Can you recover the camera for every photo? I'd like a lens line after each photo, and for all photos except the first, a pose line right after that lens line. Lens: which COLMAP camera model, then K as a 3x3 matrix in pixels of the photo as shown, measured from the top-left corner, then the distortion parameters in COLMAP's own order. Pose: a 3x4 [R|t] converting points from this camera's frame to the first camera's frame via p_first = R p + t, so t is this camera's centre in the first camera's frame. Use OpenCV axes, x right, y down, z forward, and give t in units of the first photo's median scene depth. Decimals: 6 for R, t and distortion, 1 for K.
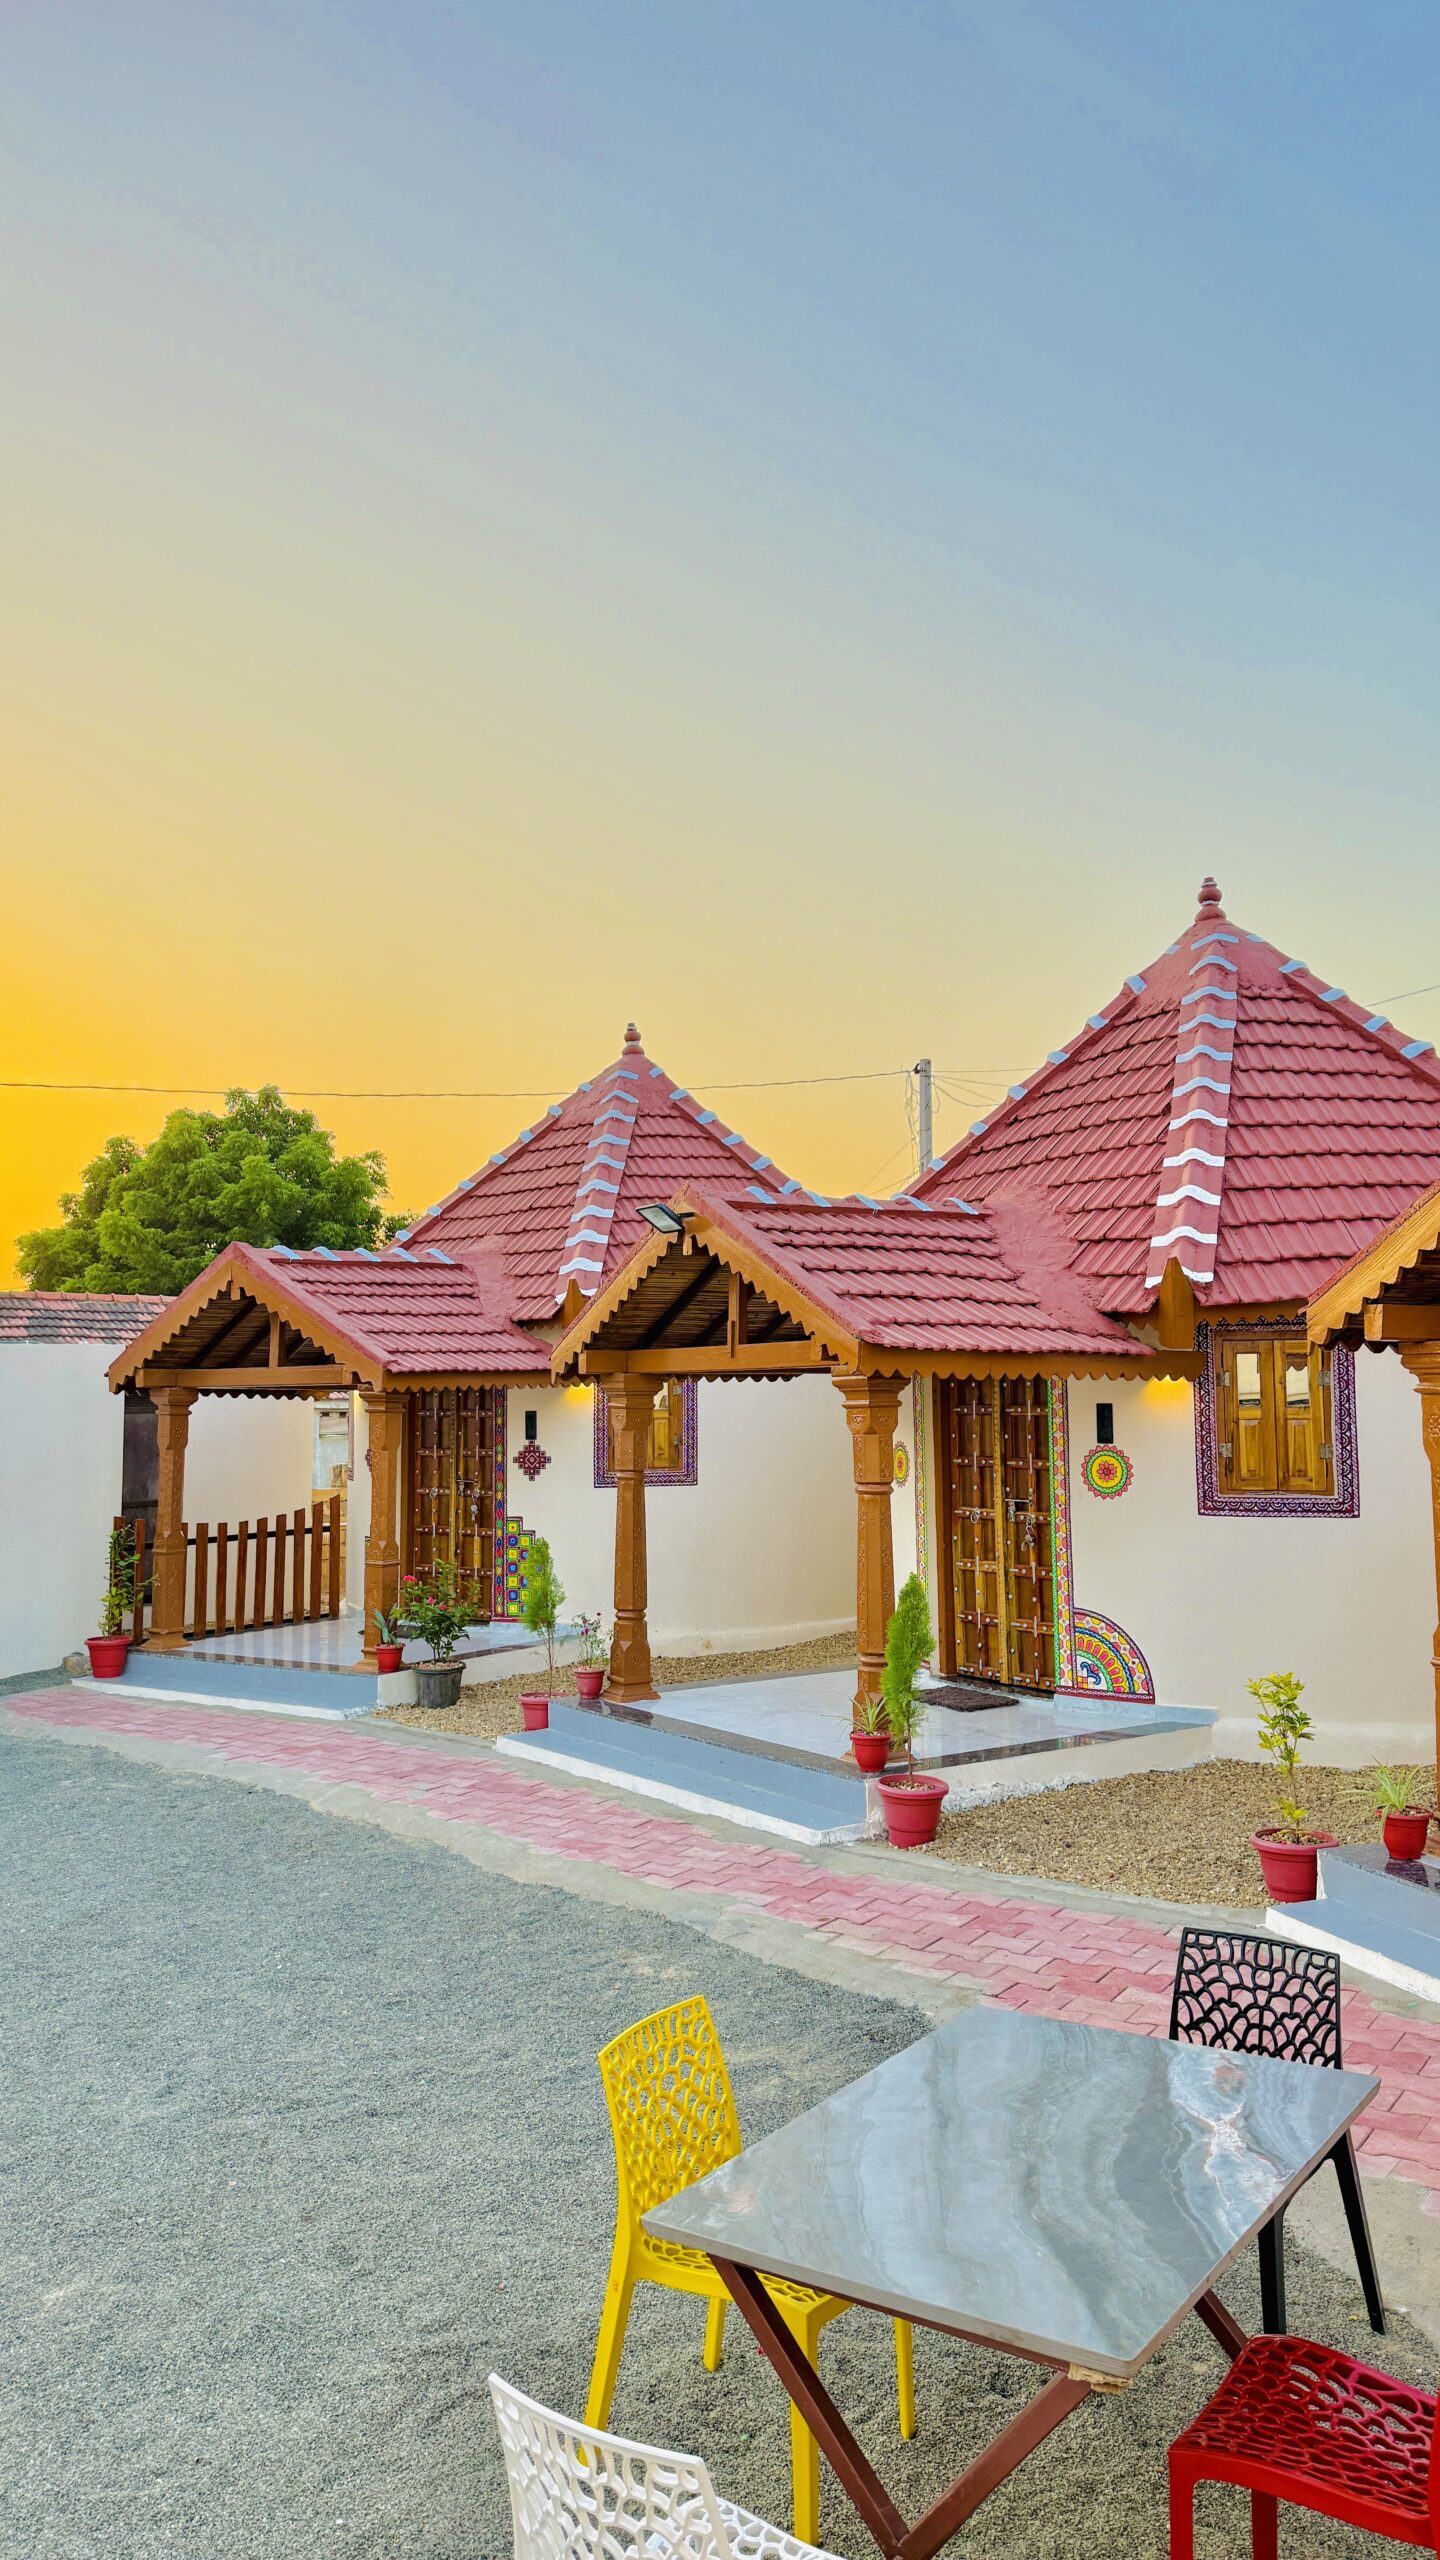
lens RADIAL K [[1757.0, 0, 720.0], [0, 1757.0, 1280.0], [0, 0, 1]] dist [0.171328, -0.352568]
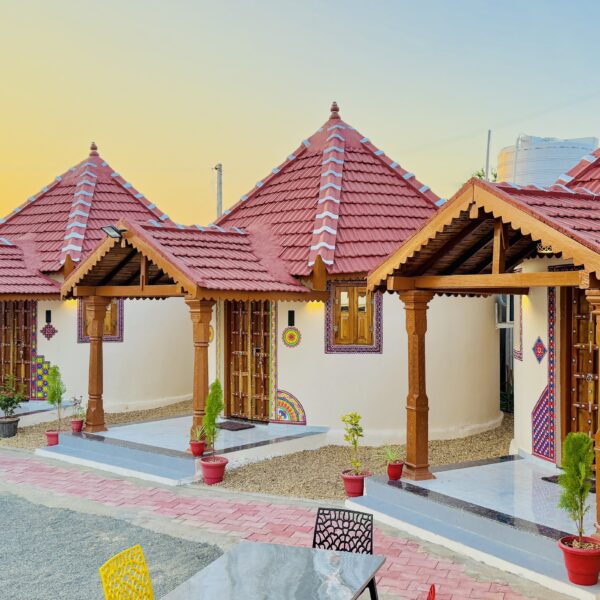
lens RADIAL K [[733.6, 0, 300.0], [0, 733.6, 300.0], [0, 0, 1]] dist [0.170145, -0.370425]
pose [[0.973131, 0.011709, 0.229955, -0.012398], [-0.026487, 0.997769, 0.061281, -0.008904], [-0.228724, -0.065725, 0.971270, -0.027161]]
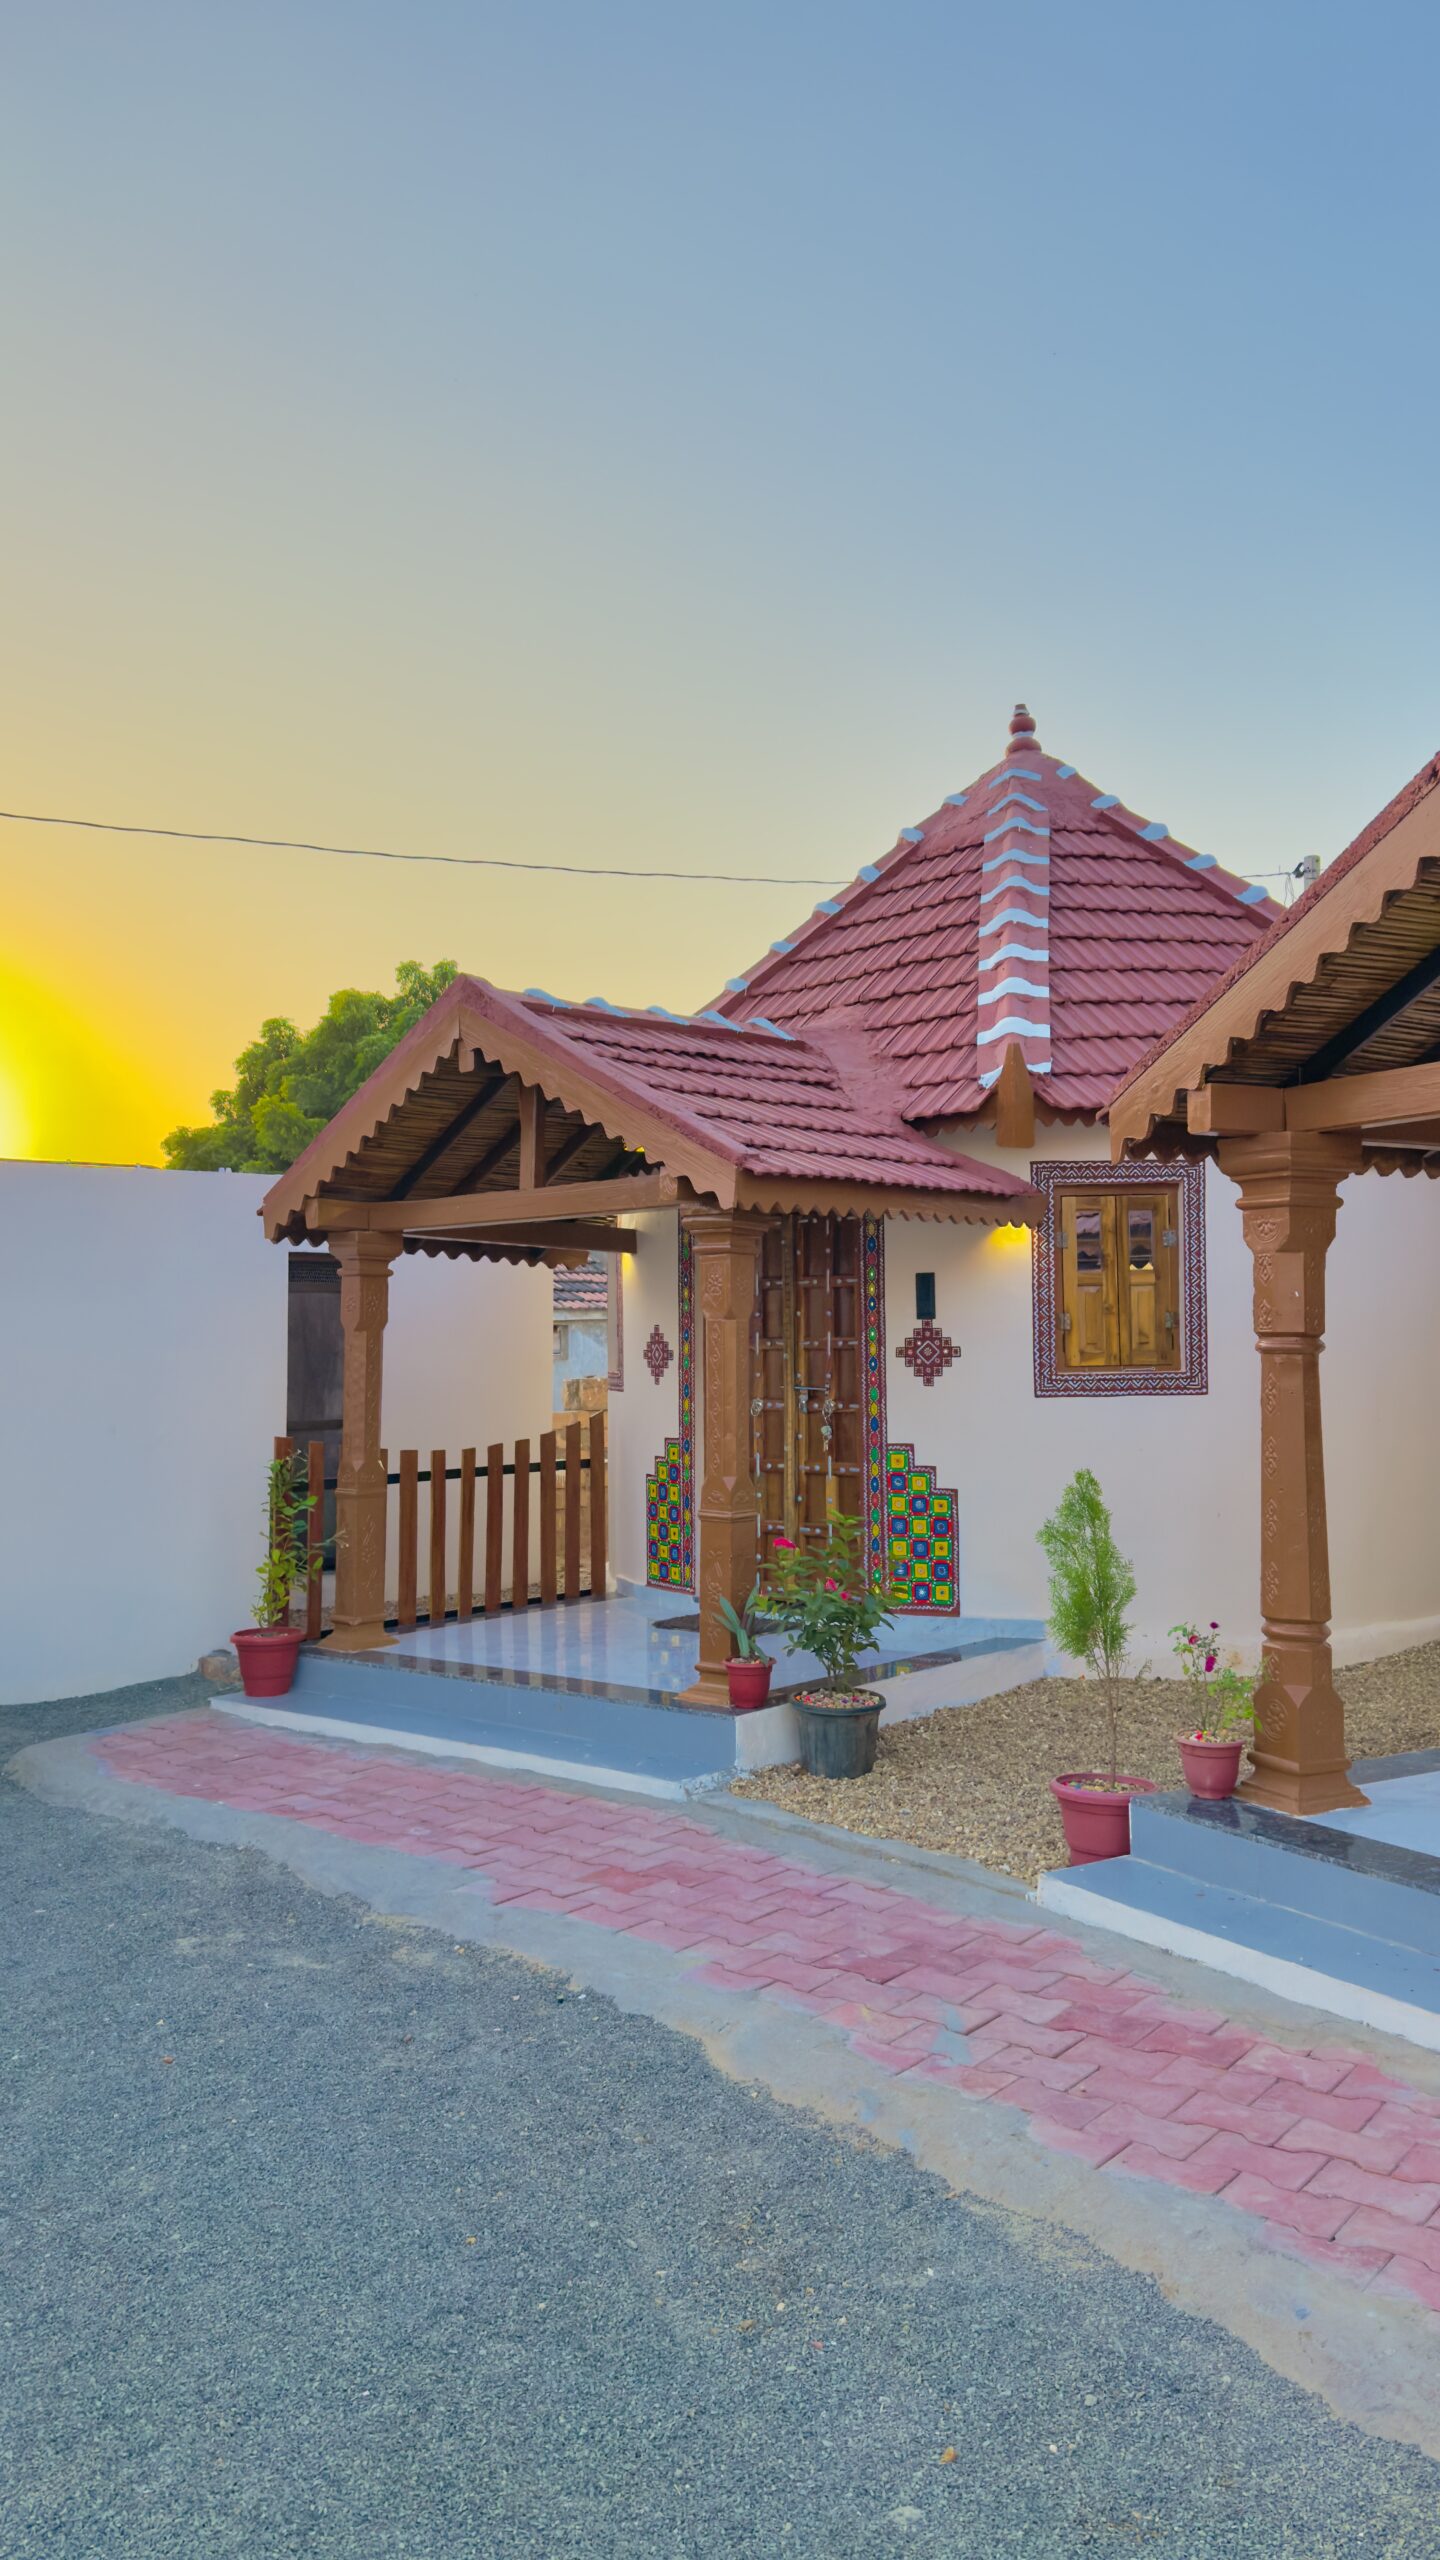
lens RADIAL K [[1757.0, 0, 720.0], [0, 1757.0, 1280.0], [0, 0, 1]] dist [0.171328, -0.352568]
pose [[0.996601, -0.003957, -0.082282, -0.148356], [0.006007, 0.999677, 0.024680, 0.070751], [0.082158, -0.025090, 0.996303, 0.441338]]
